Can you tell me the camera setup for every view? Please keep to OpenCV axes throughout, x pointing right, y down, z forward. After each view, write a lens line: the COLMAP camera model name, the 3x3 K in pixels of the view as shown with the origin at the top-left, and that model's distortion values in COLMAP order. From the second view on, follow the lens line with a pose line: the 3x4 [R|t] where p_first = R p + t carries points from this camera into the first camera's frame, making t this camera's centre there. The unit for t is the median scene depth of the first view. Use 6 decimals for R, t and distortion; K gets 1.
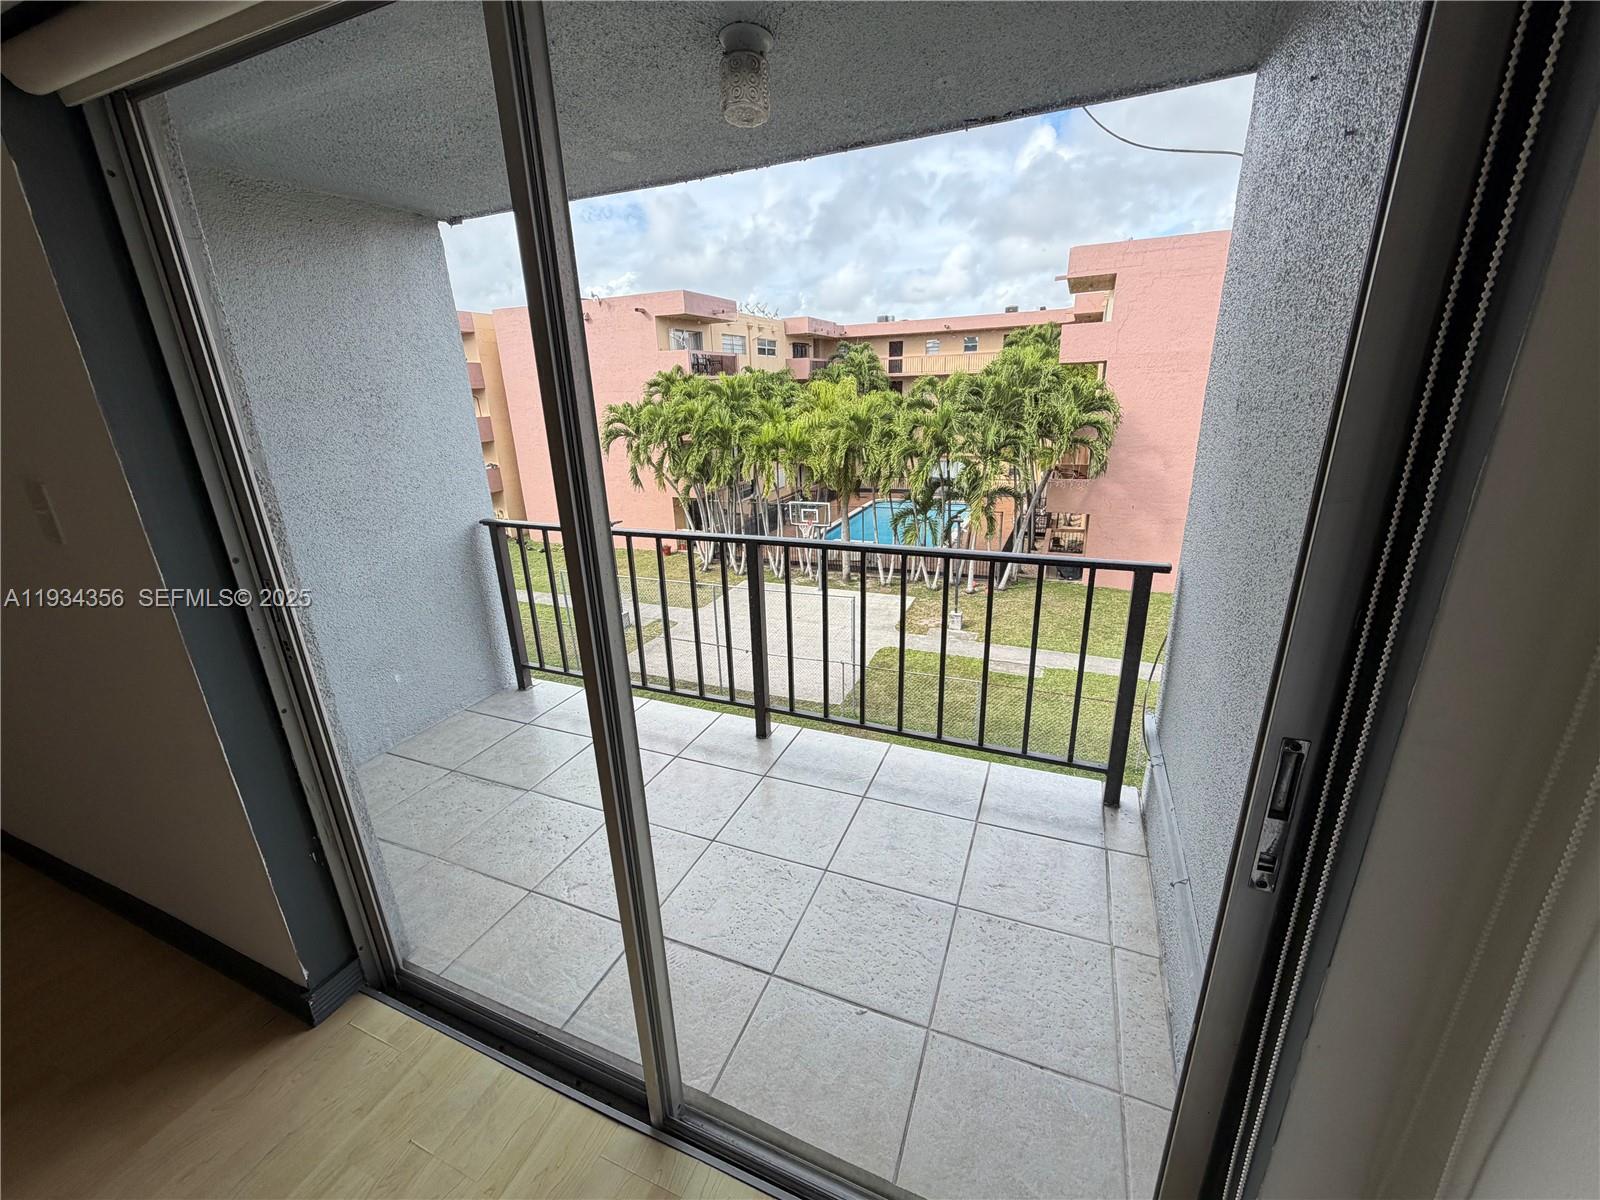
lens RADIAL K [[638.8, 0, 796.5], [0, 638.8, 595.1], [0, 0, 1]] dist [0.003483, -0.001925]
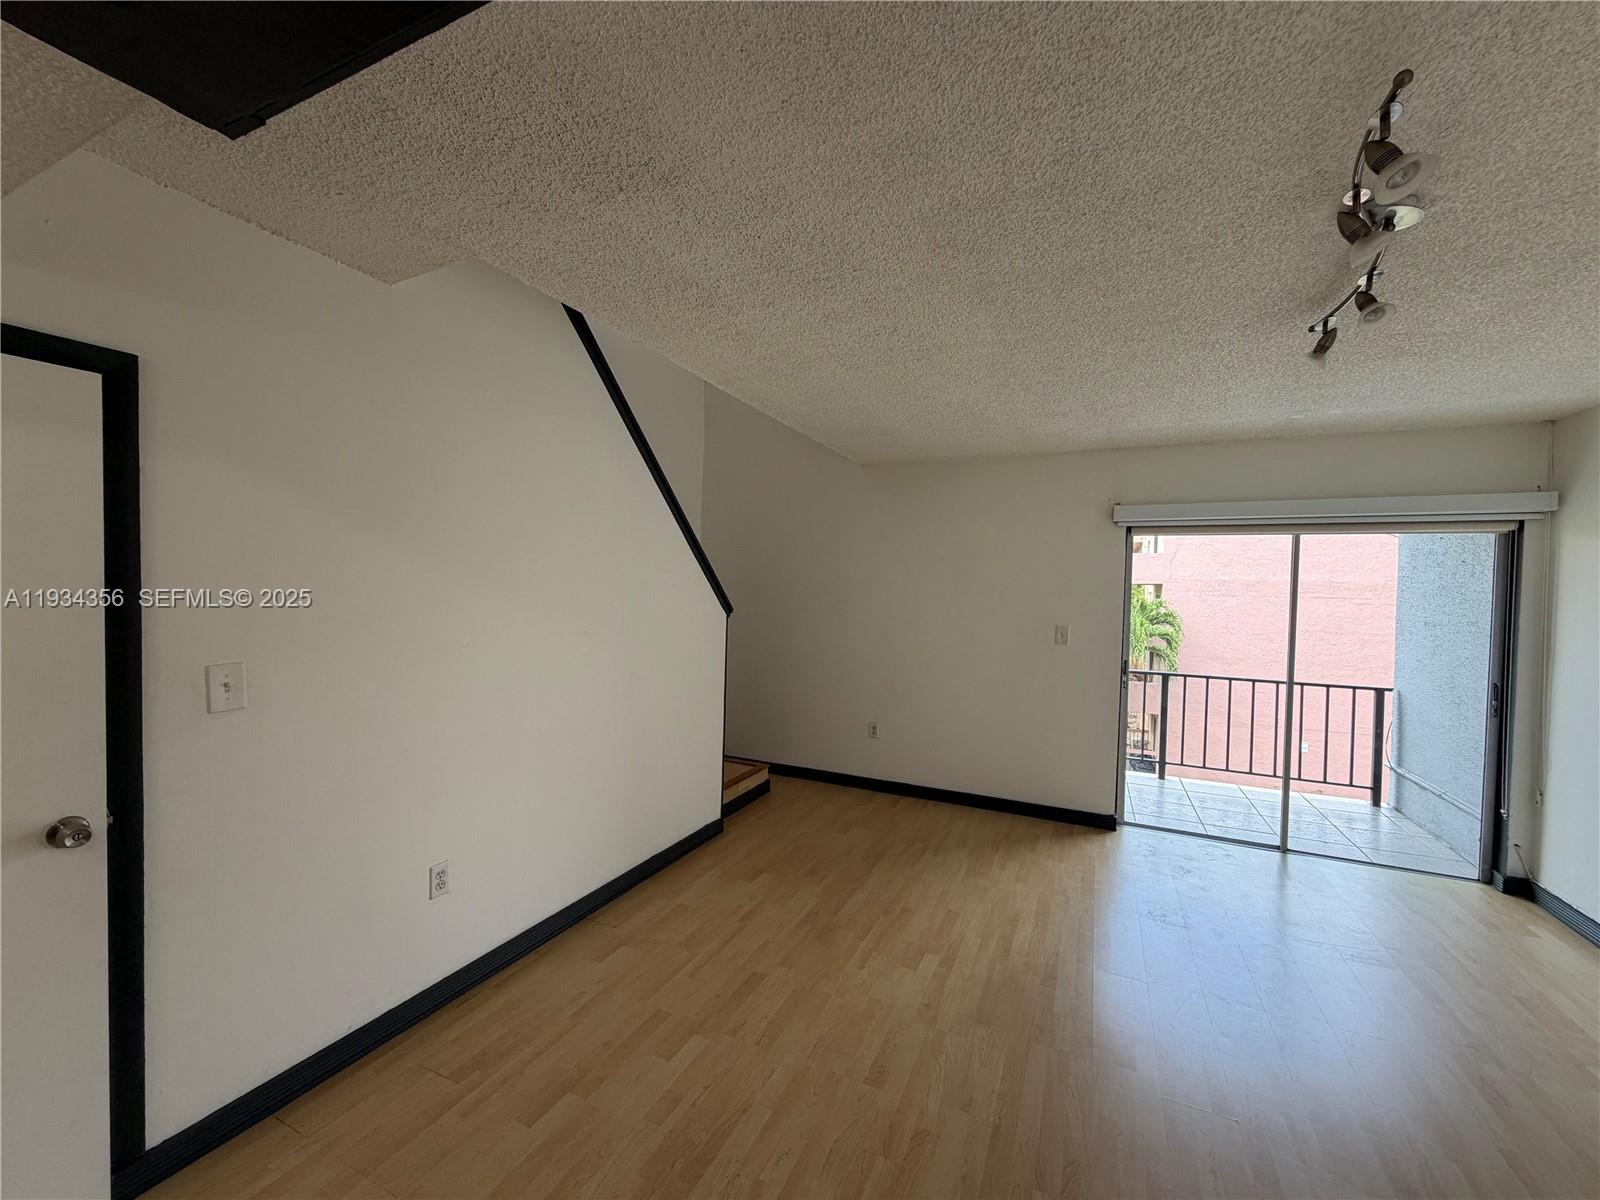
lens RADIAL K [[638.8, 0, 799.6], [0, 638.8, 596.3], [0, 0, 1]] dist [0.003483, -0.001925]
pose [[0.998362, 0.046208, -0.033739, -1.356176], [-0.054161, 0.953342, -0.296995, 0.395649], [0.018442, 0.298336, 0.954283, -1.246792]]
